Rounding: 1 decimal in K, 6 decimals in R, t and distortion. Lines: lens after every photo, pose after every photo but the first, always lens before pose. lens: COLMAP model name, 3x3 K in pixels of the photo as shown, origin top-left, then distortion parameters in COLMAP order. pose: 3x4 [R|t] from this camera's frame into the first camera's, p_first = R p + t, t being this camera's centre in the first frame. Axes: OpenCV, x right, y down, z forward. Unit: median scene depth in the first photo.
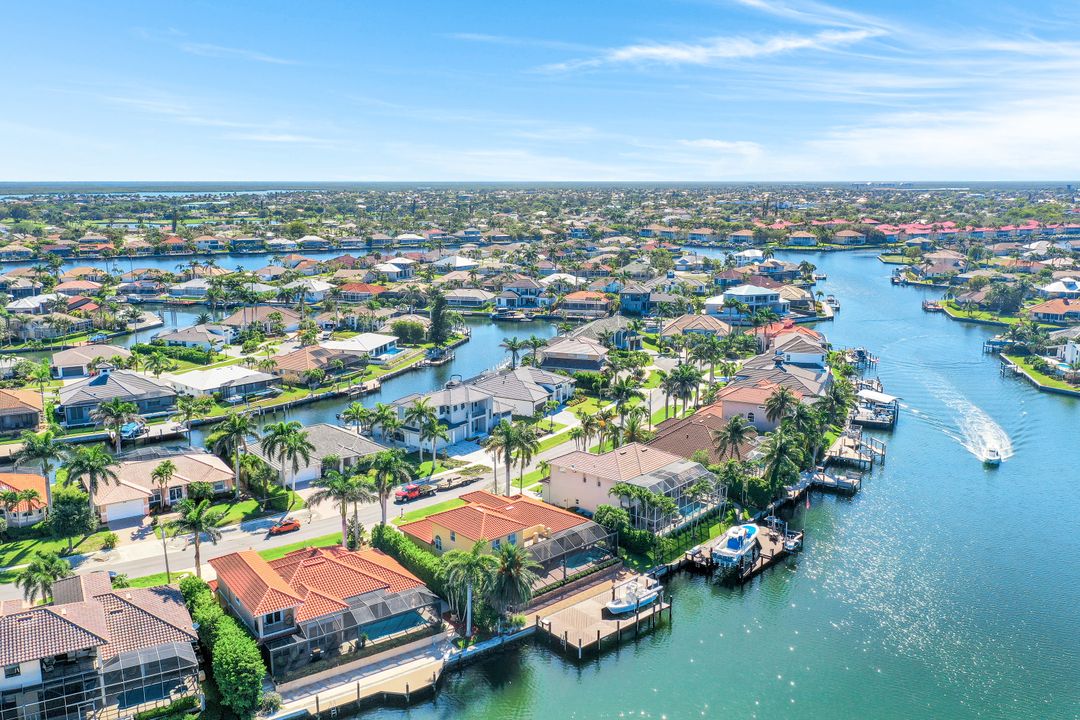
lens RADIAL K [[914.0, 0, 532.2], [0, 914.0, 265.3], [0, 0, 1]] dist [-0.016334, 0.004645]
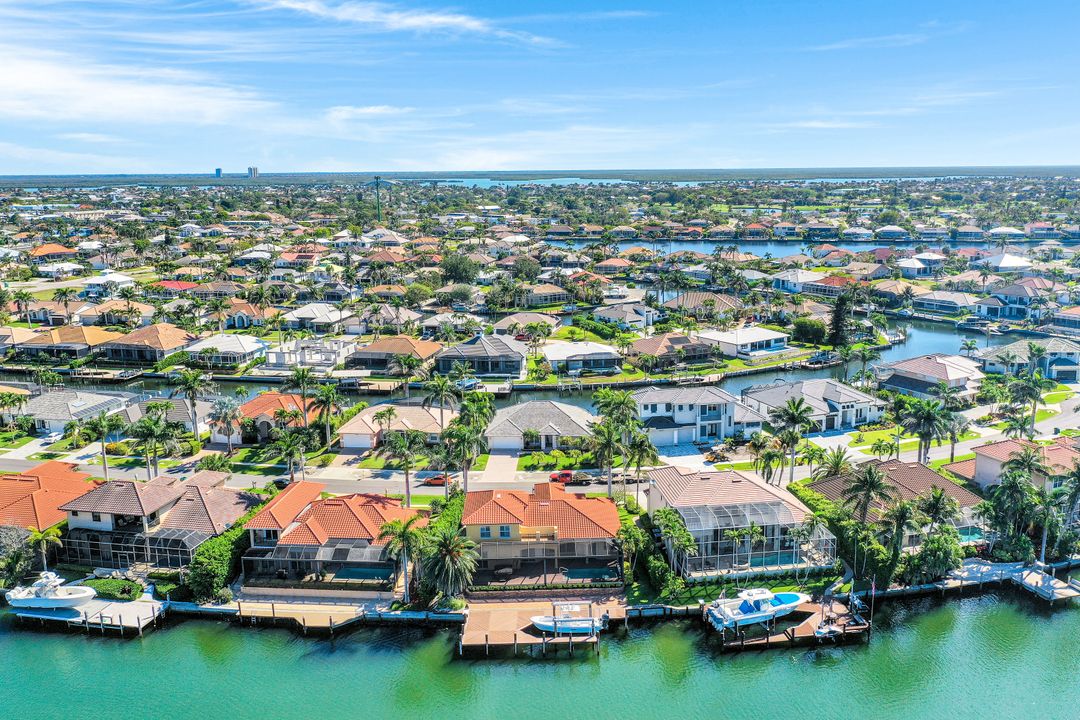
lens RADIAL K [[914.0, 0, 532.2], [0, 914.0, 265.3], [0, 0, 1]] dist [-0.016334, 0.004645]
pose [[0.756889, 0.058526, -0.650917, 0.650676], [-0.048915, 0.998262, 0.032877, -0.028315], [0.651710, 0.006955, 0.758436, 0.255037]]
